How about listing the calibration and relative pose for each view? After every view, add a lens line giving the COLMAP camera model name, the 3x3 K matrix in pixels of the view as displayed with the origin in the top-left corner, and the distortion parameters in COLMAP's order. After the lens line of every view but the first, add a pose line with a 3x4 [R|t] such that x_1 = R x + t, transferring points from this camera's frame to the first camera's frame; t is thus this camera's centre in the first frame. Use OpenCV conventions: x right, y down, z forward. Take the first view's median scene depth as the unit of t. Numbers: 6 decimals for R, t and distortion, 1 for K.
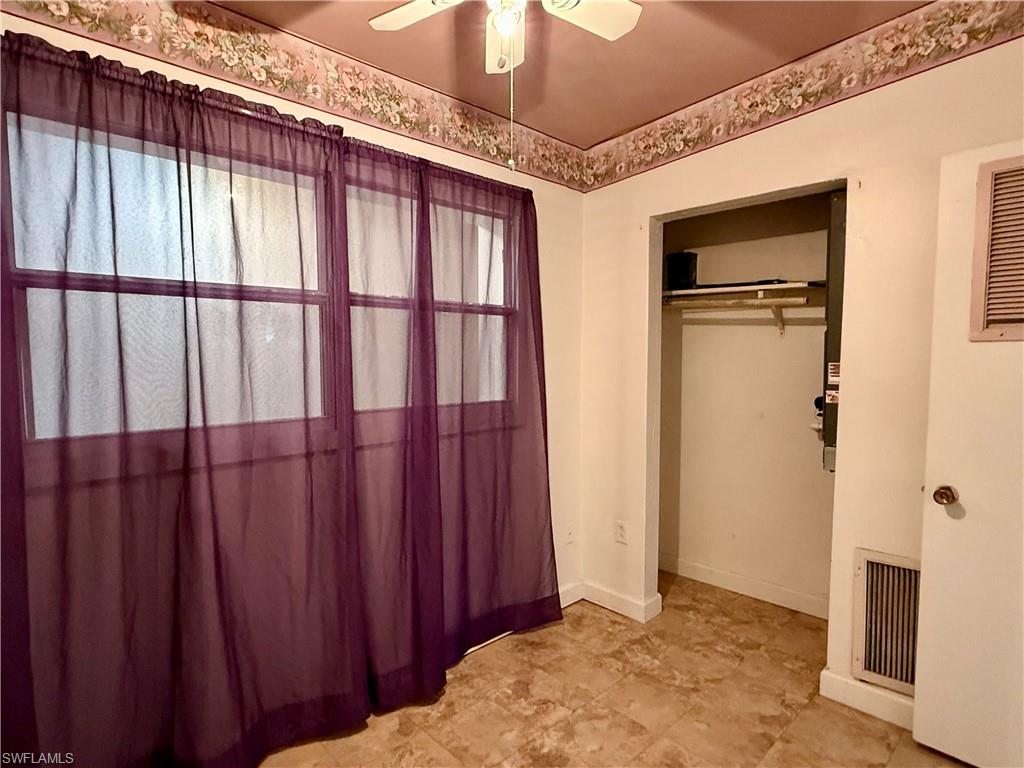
lens RADIAL K [[559.7, 0, 504.0], [0, 559.7, 388.9], [0, 0, 1]] dist [-0.007725, -0.001569]
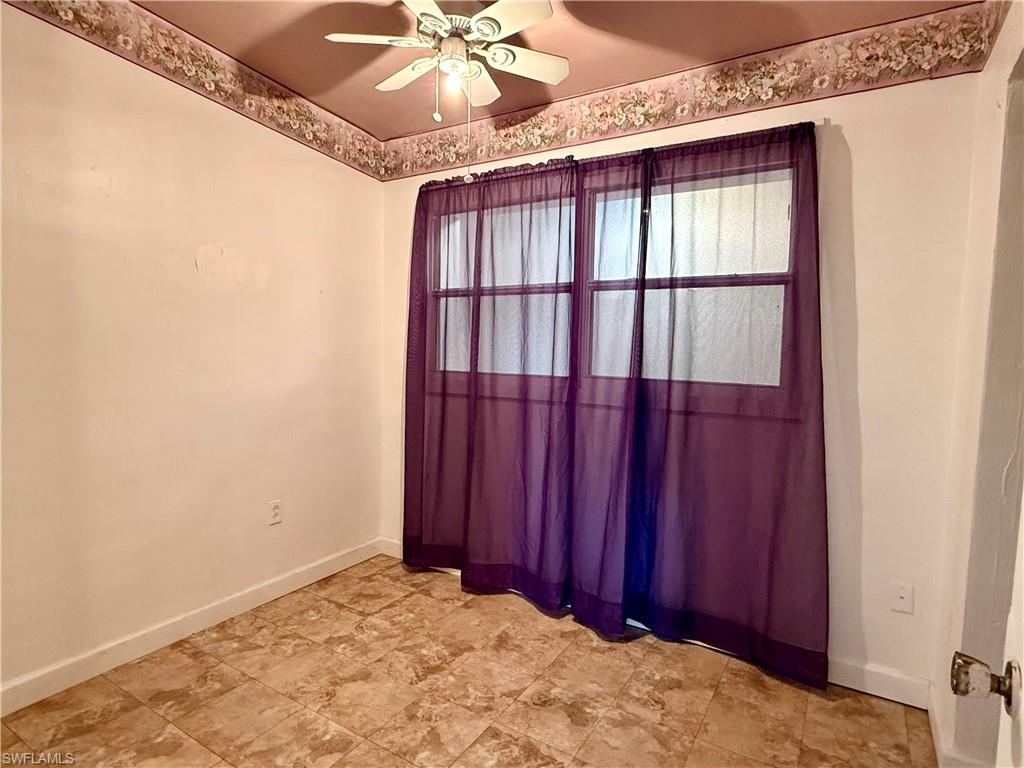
lens RADIAL K [[559.7, 0, 502.8], [0, 559.7, 379.4], [0, 0, 1]] dist [-0.007725, -0.001569]
pose [[0.245593, 0.072863, -0.966631, 0.895239], [-0.073956, 0.995673, 0.056262, -0.007422], [0.966548, 0.057670, 0.249919, 0.500745]]
